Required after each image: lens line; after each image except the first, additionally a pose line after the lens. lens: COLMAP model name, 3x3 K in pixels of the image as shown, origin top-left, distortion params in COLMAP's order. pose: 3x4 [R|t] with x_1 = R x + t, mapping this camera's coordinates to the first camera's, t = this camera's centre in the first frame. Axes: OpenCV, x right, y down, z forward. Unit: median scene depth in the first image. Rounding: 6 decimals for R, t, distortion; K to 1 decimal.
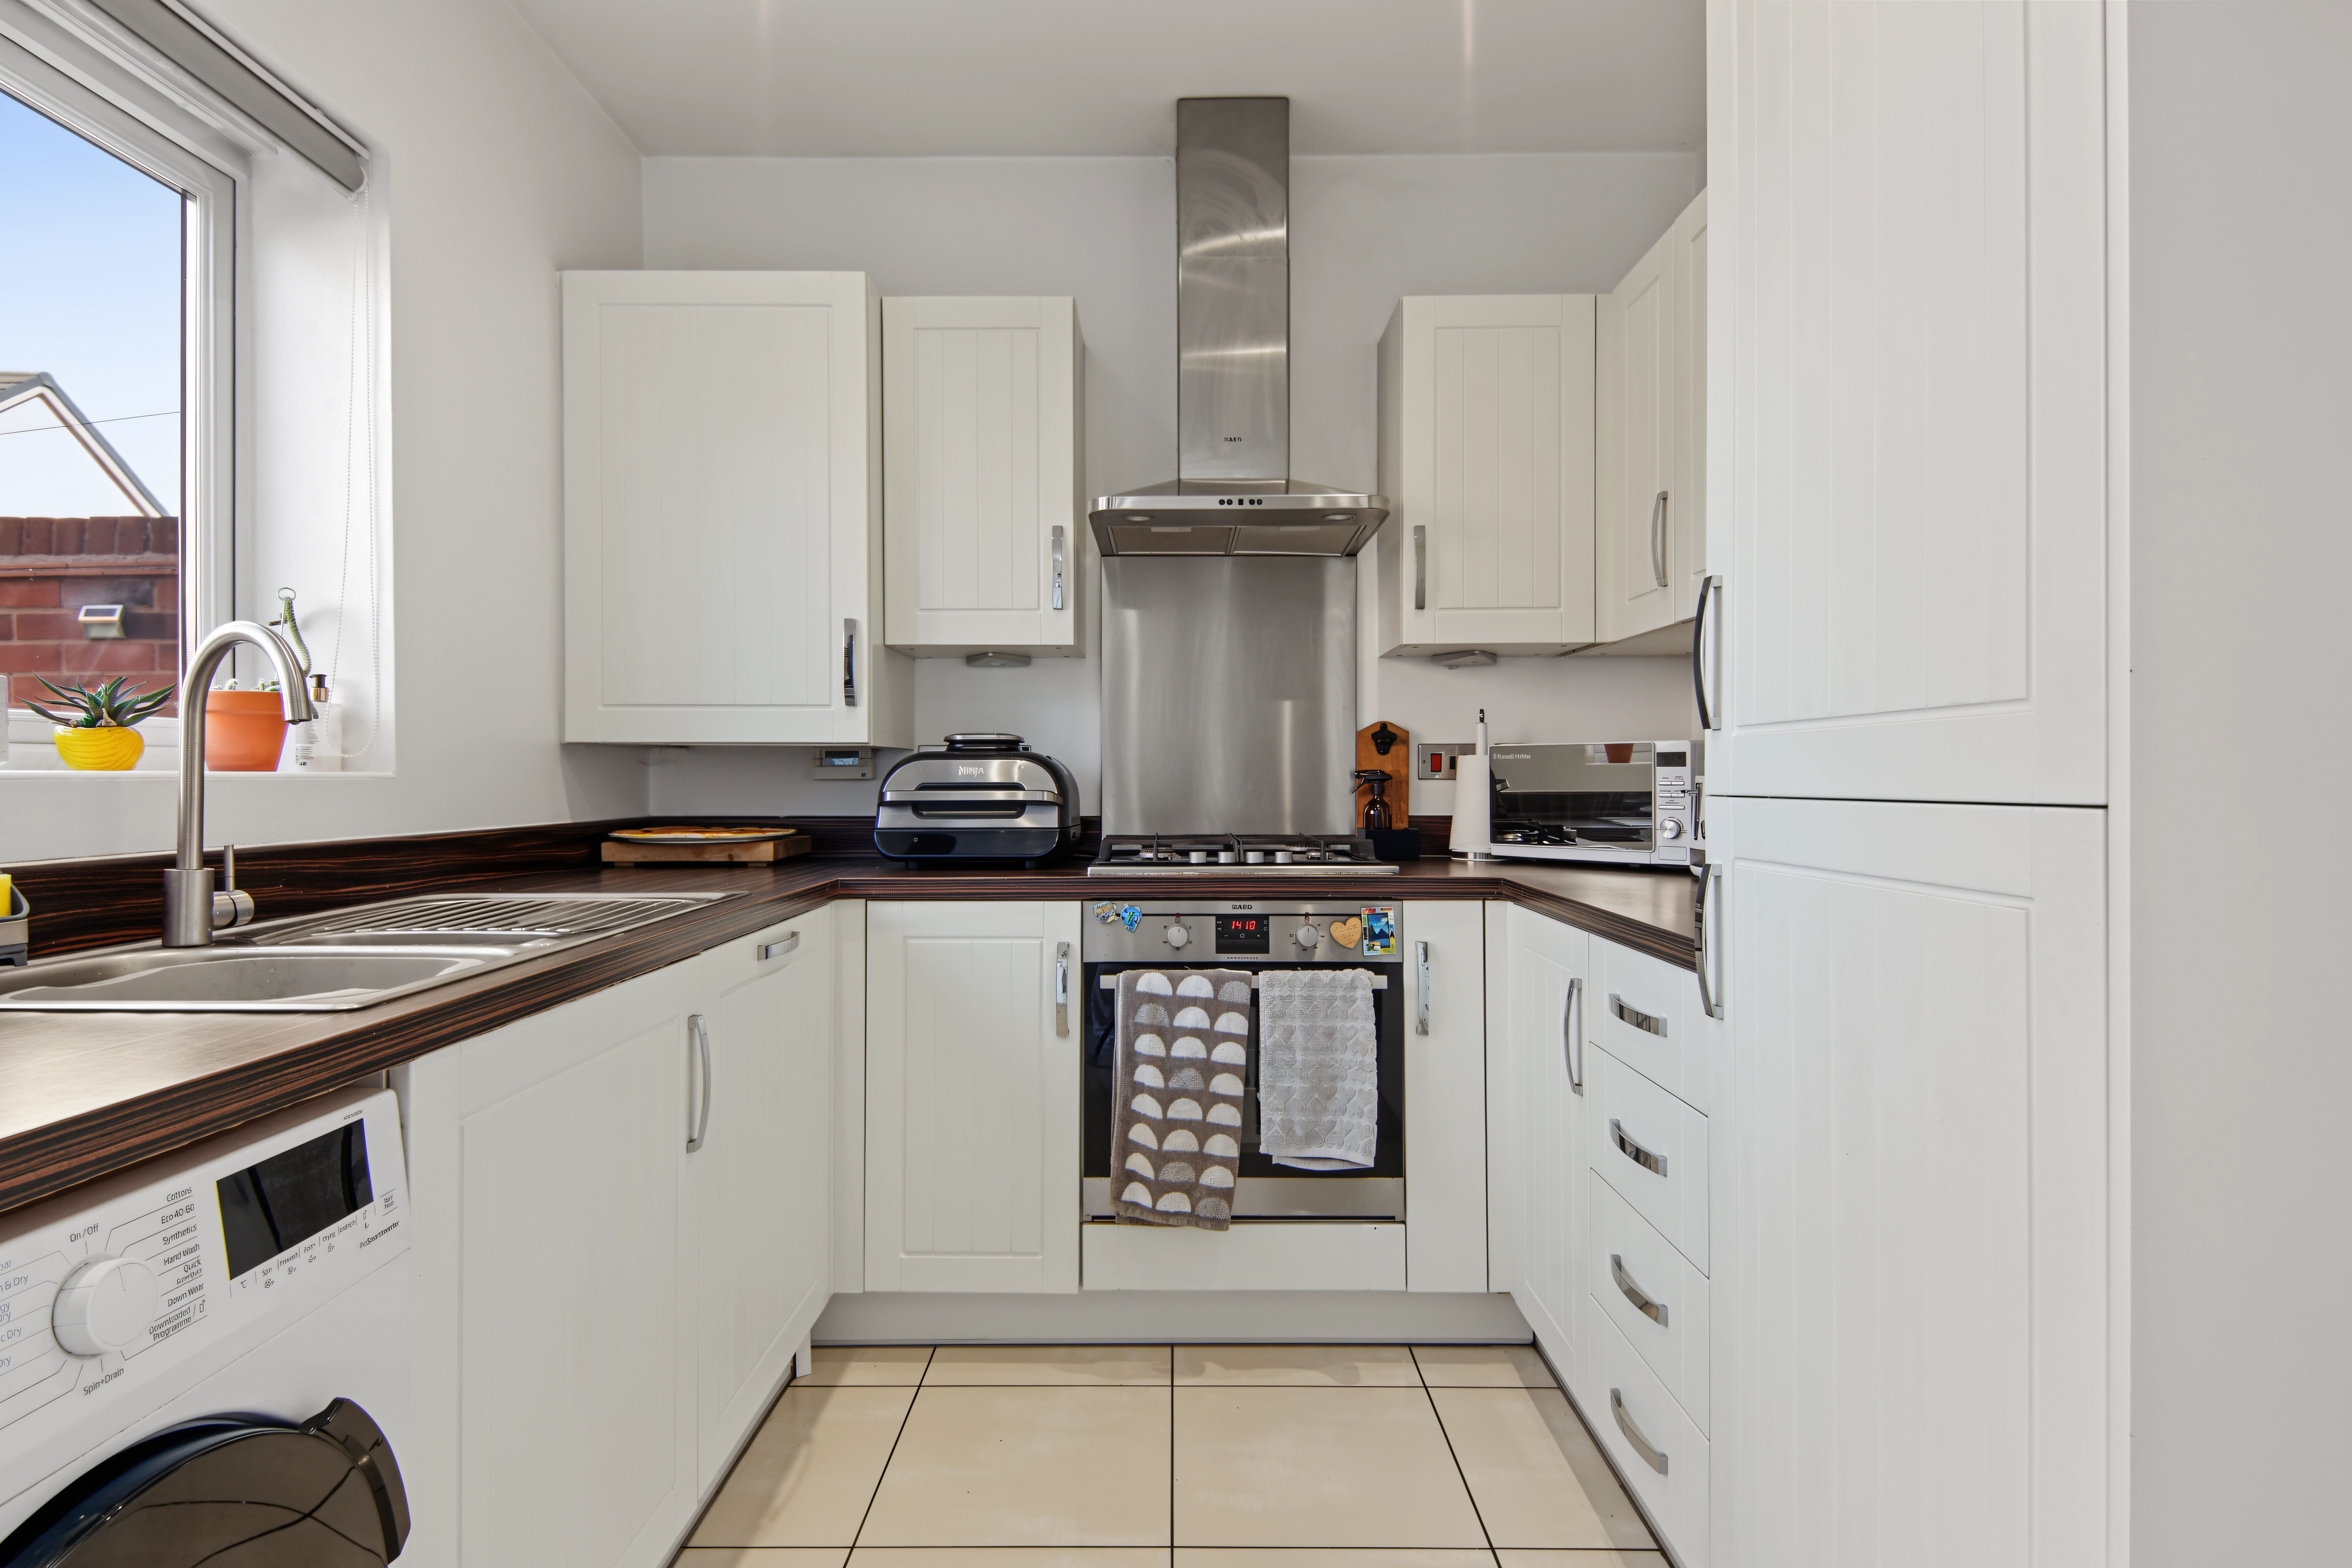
lens RADIAL K [[1218.3, 0, 1169.4], [0, 1218.3, 775.2], [0, 0, 1]] dist [0.019150, -0.007228]
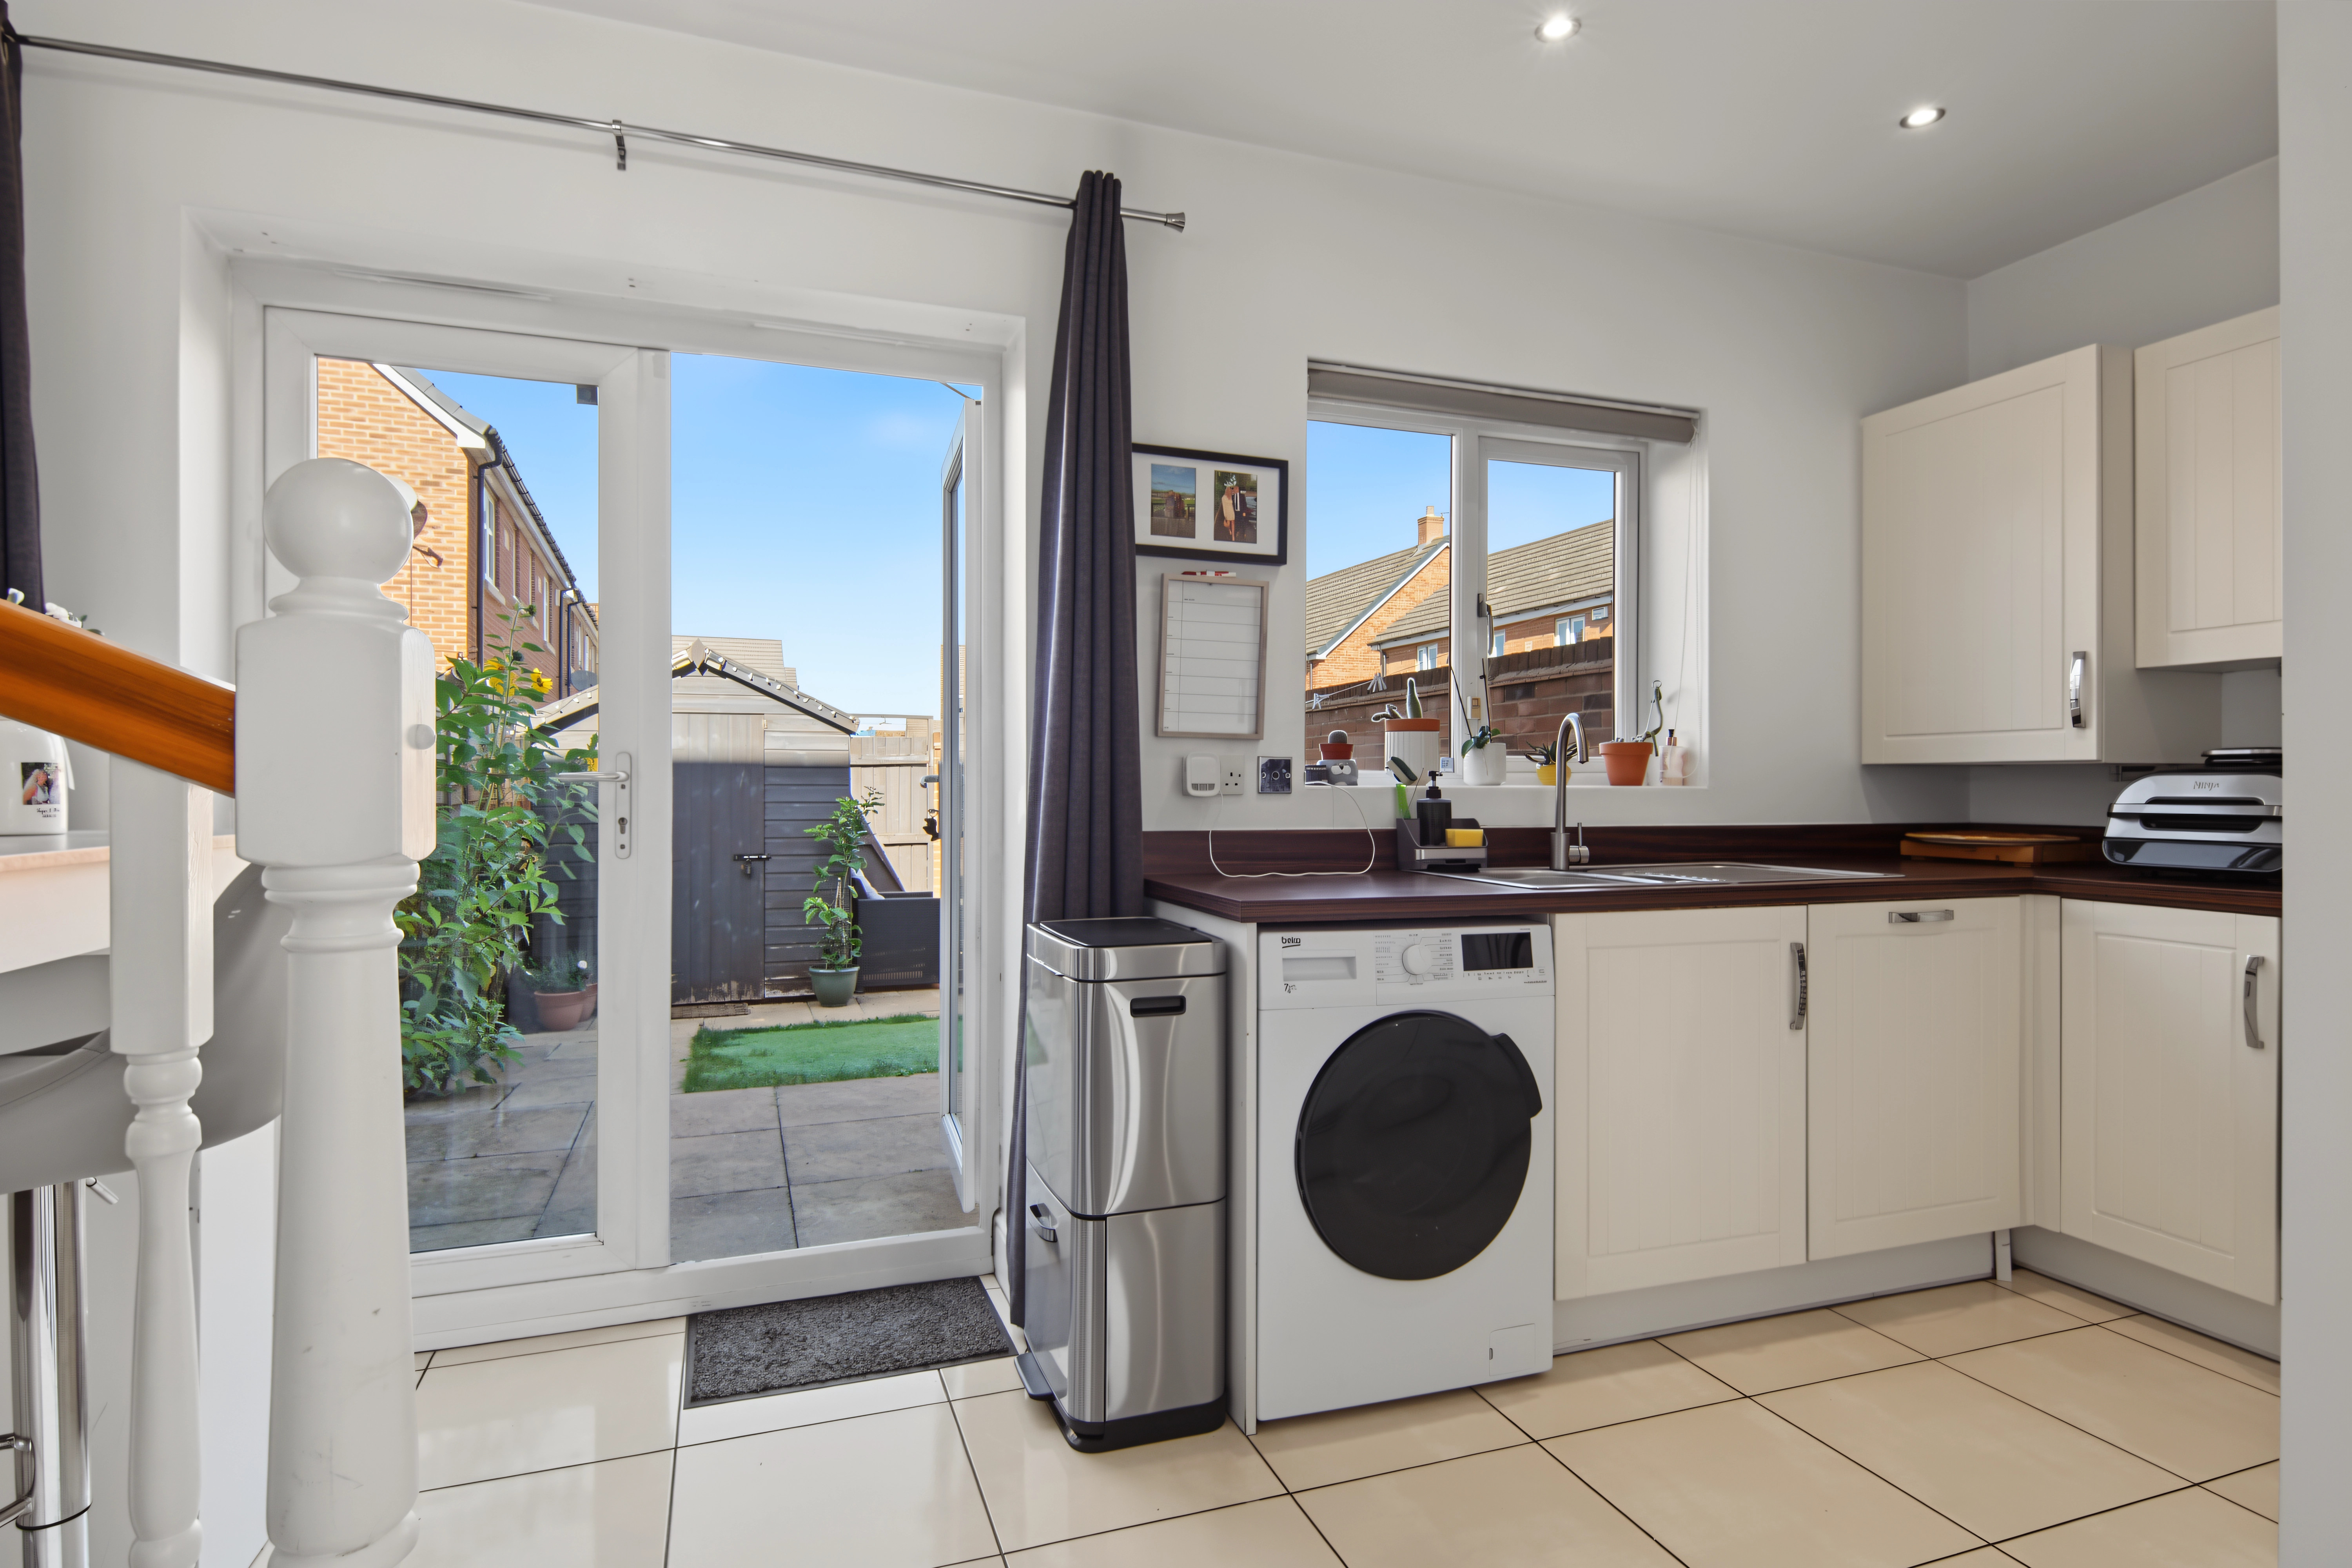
lens RADIAL K [[1218.3, 0, 1179.4], [0, 1218.3, 786.7], [0, 0, 1]] dist [0.019150, -0.007228]
pose [[0.347449, 0.003135, -0.937694, 0.656736], [-0.001765, 0.999995, 0.002690, -0.005322], [0.937697, 0.000720, 0.347453, -0.230950]]
